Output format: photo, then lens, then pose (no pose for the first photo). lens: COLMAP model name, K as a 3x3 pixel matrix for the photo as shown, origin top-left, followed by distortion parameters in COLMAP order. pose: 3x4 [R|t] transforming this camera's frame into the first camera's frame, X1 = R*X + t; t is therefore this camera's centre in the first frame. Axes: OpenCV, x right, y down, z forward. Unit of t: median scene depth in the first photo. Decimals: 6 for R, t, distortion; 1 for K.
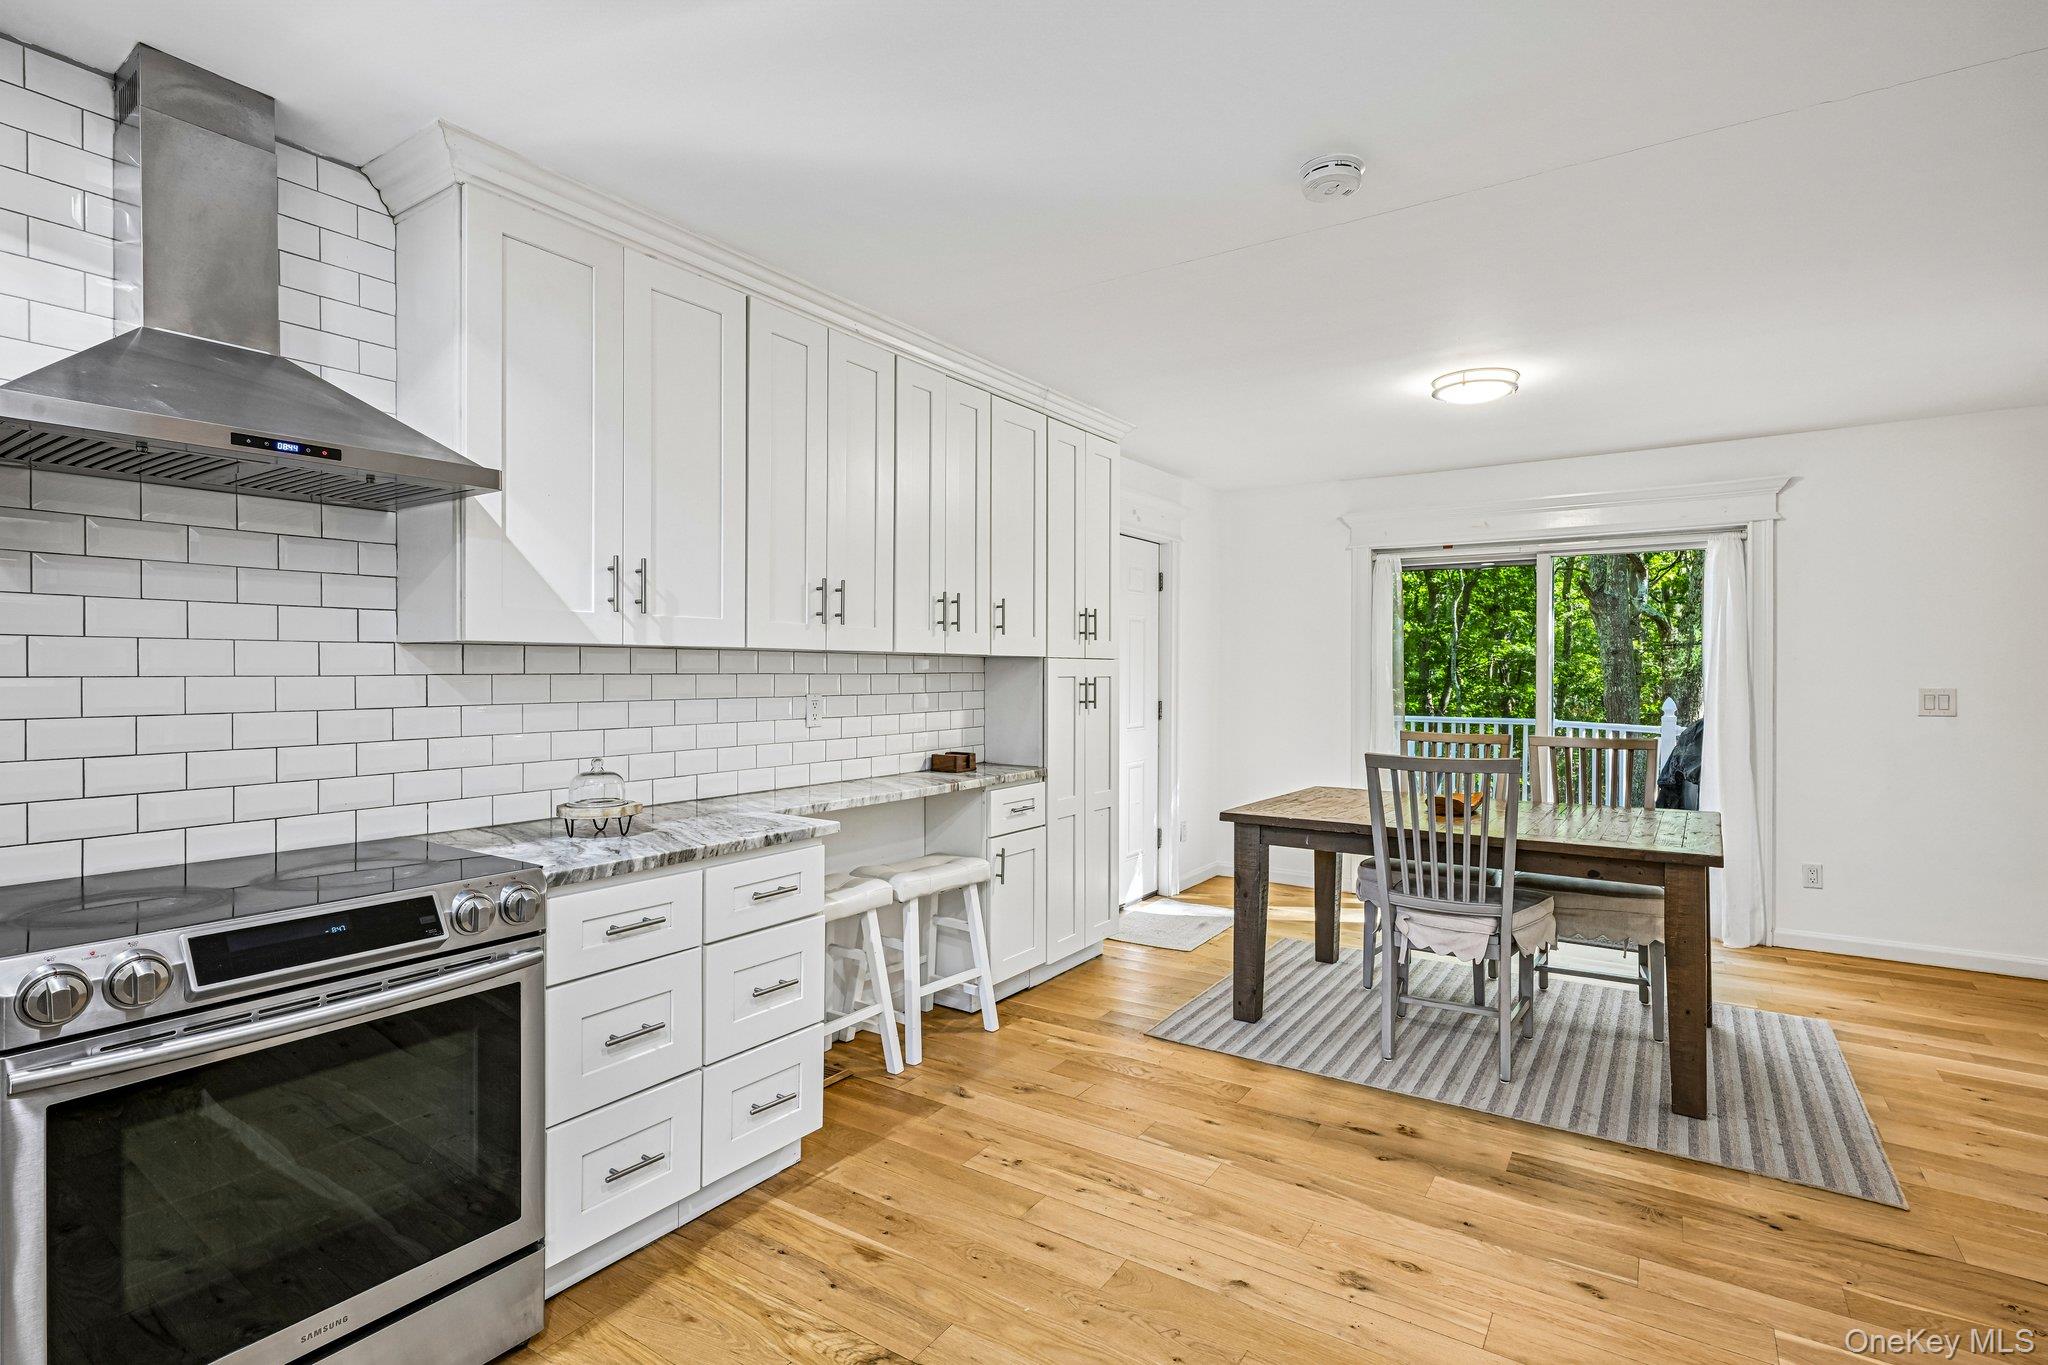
lens RADIAL K [[1003.3, 0, 1013.6], [0, 1003.3, 675.3], [0, 0, 1]] dist [0.002379, 0.003216]
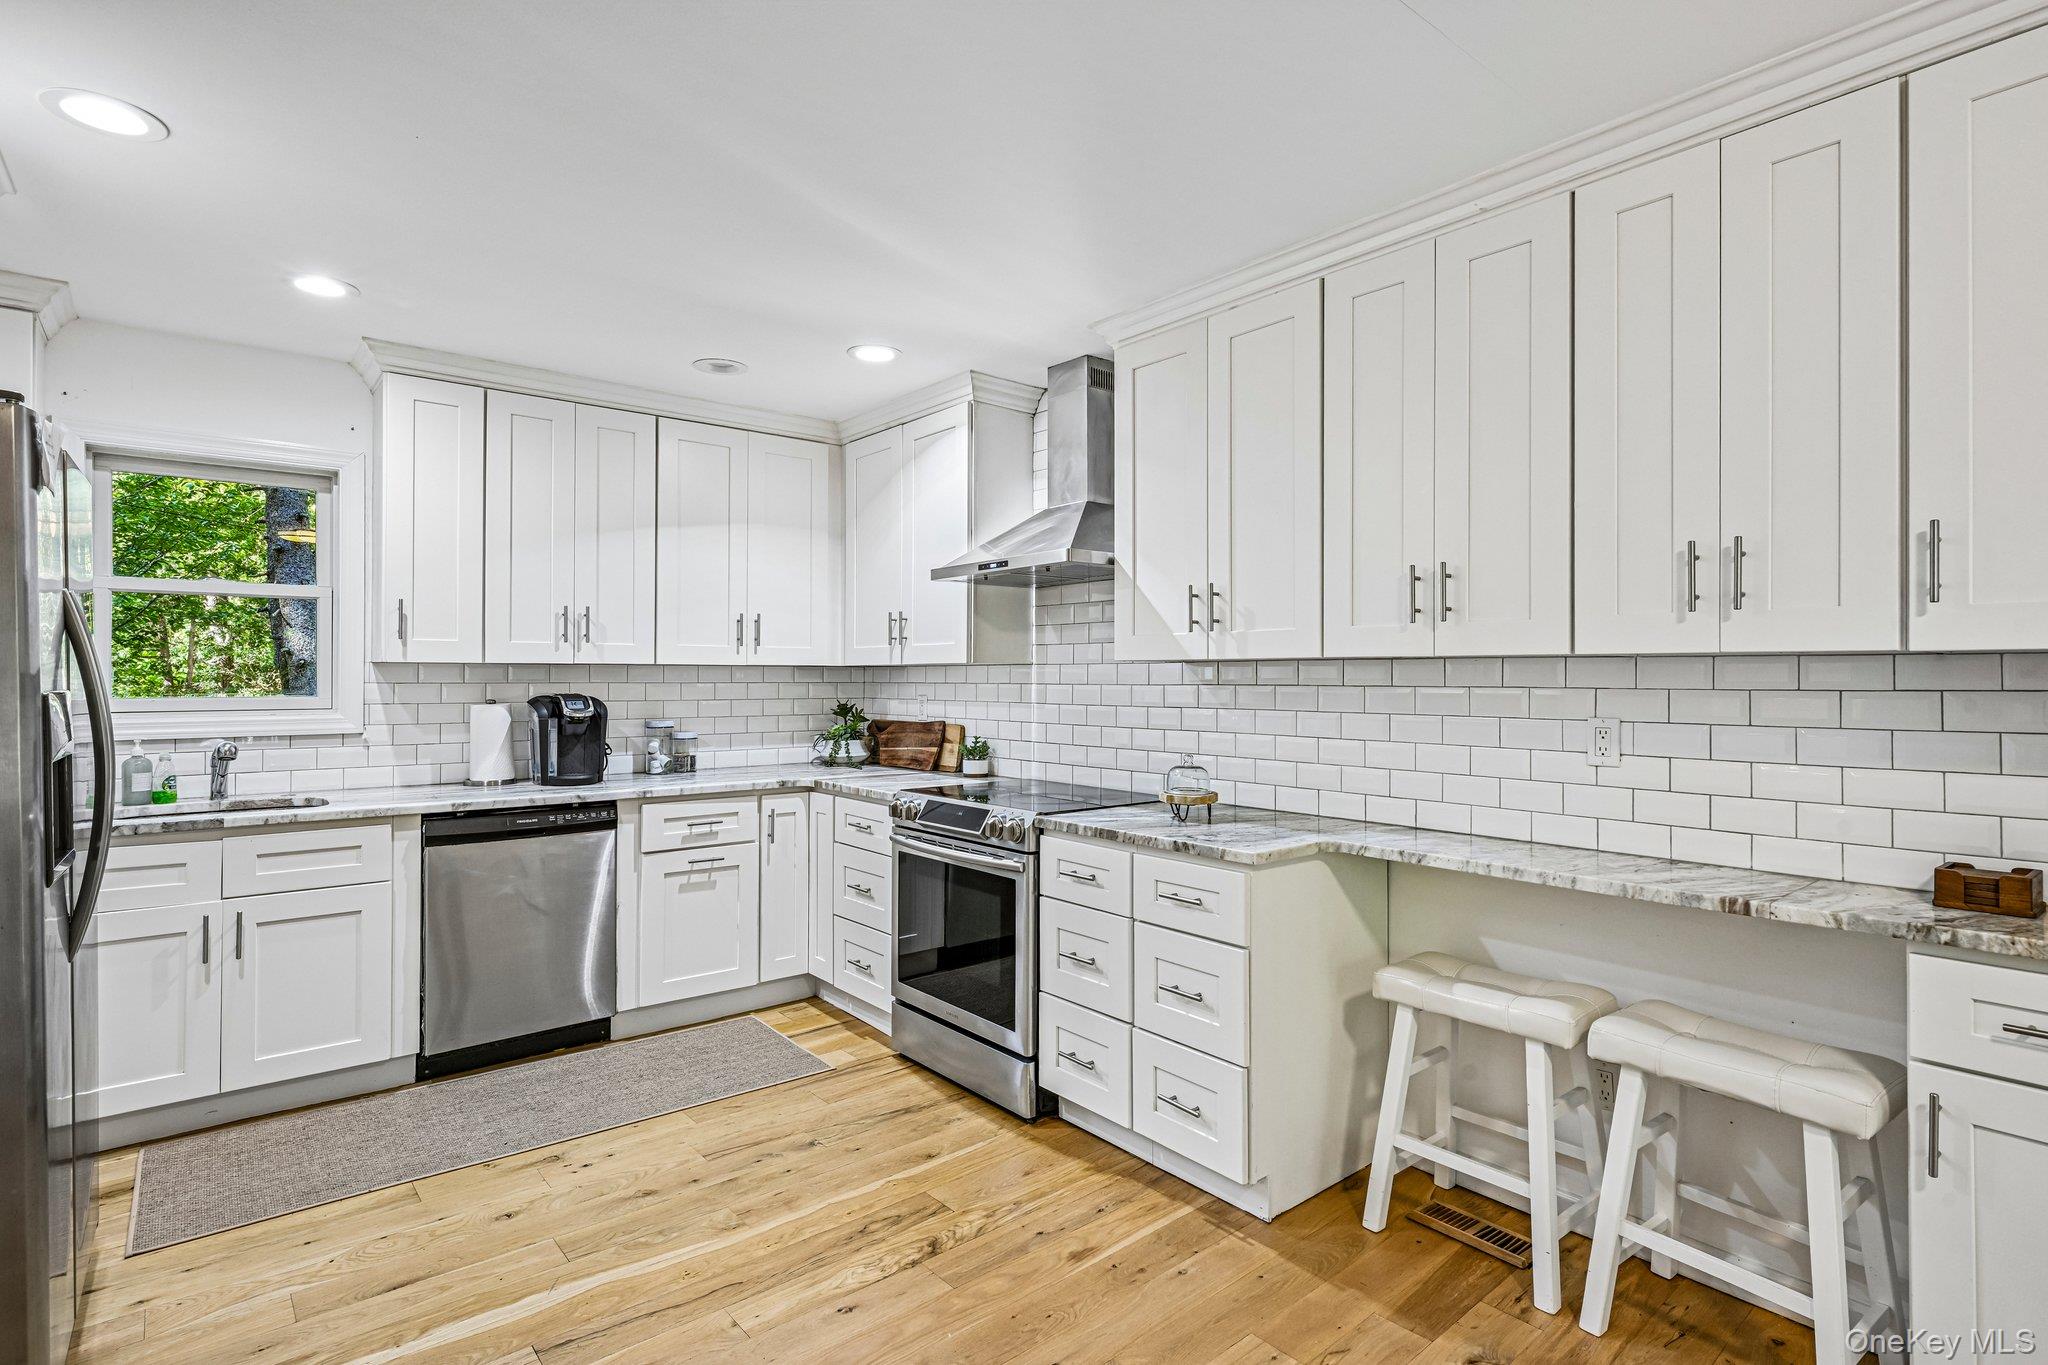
lens RADIAL K [[1003.3, 0, 1021.0], [0, 1003.3, 675.2], [0, 0, 1]] dist [0.002379, 0.003216]
pose [[-0.276633, -0.008421, -0.960939, 0.581531], [-0.011470, 0.999919, -0.005461, -0.002630], [0.960907, 0.009512, -0.276708, 0.827731]]
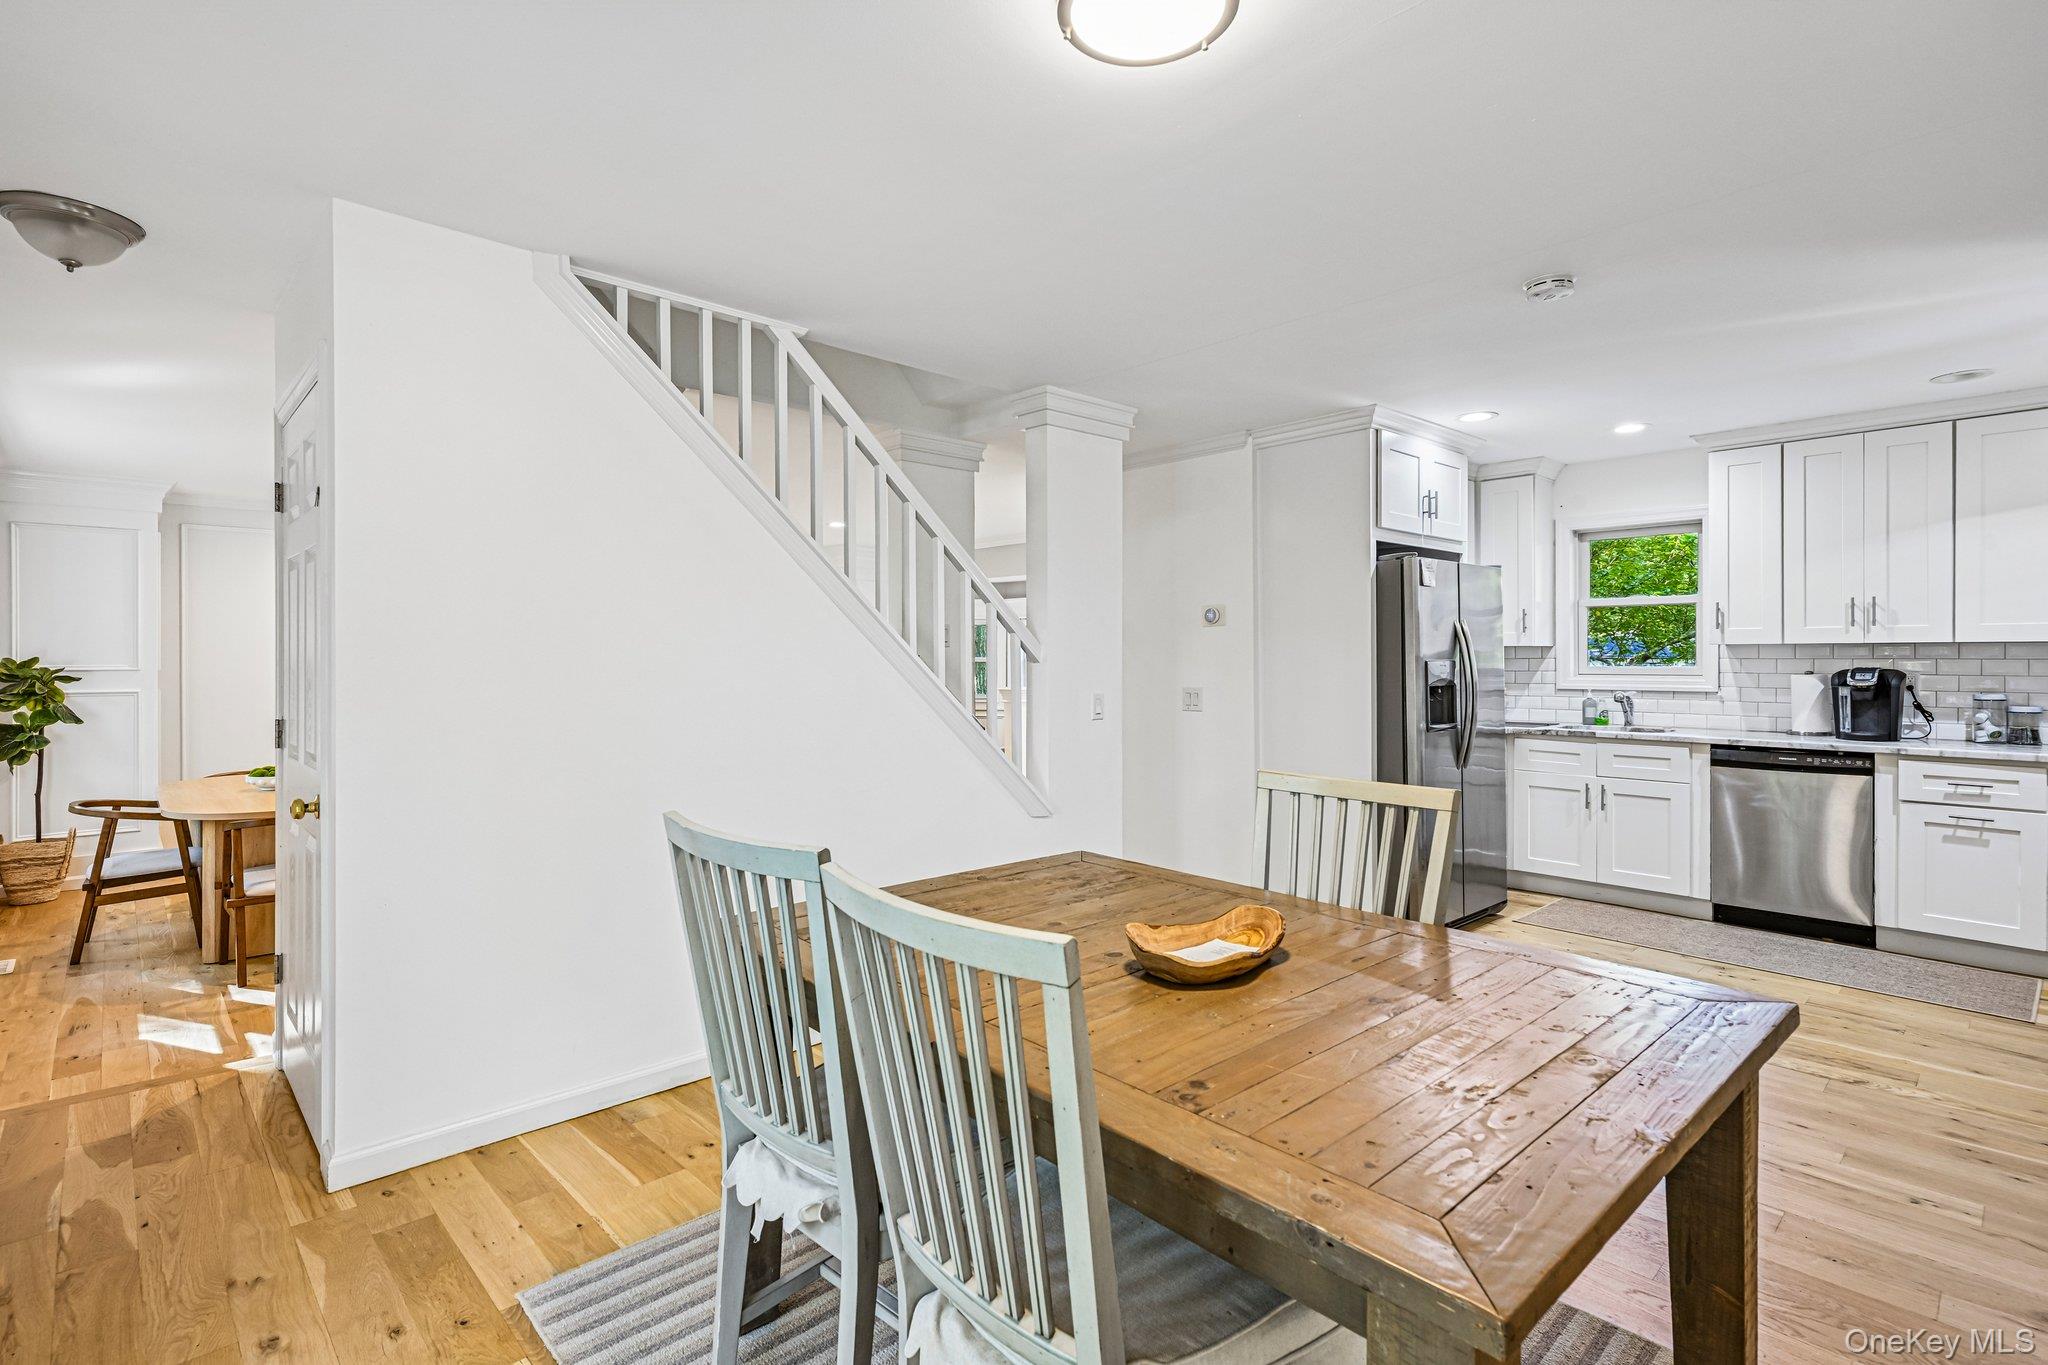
lens RADIAL K [[1003.3, 0, 1019.3], [0, 1003.3, 652.0], [0, 0, 1]] dist [0.002379, 0.003216]
pose [[-0.974799, -0.002770, 0.223067, 0.473020], [-0.001400, 0.999979, 0.006298, -0.010586], [-0.223080, 0.005827, -0.974783, 1.658265]]
